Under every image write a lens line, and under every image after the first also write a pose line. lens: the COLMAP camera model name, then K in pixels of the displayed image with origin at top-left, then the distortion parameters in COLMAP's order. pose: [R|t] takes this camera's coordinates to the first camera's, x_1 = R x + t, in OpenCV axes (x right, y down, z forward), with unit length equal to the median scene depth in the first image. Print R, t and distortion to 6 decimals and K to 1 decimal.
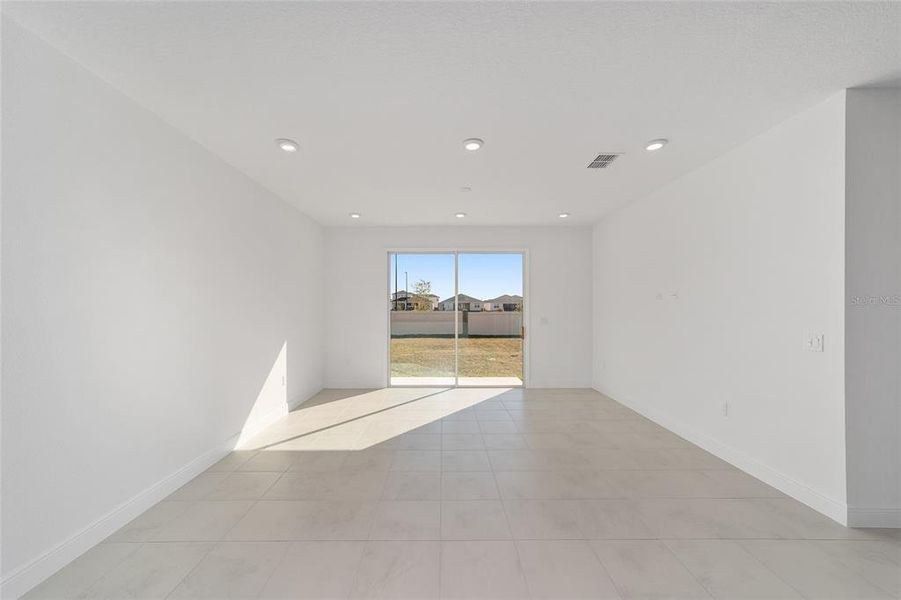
lens RADIAL K [[352.1, 0, 446.6], [0, 352.1, 302.3], [0, 0, 1]] dist [0.001219, 0.000303]
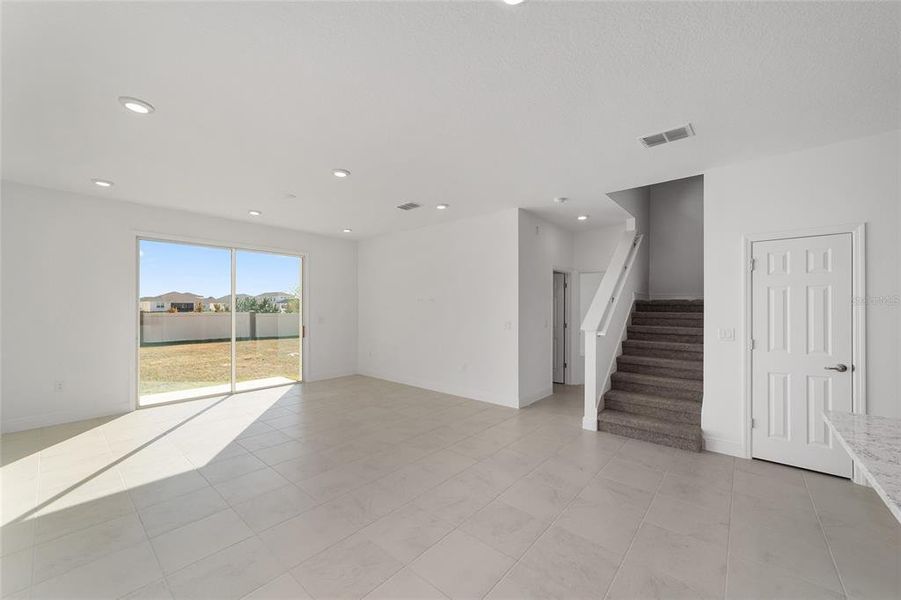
lens RADIAL K [[347.2, 0, 450.6], [0, 347.2, 307.5], [0, 0, 1]] dist [-0.000726, 0.000077]
pose [[0.654150, 0.004901, 0.756349, -0.294424], [-0.015308, 0.999860, 0.006761, -0.001209], [-0.756210, -0.016001, 0.654133, -0.031957]]
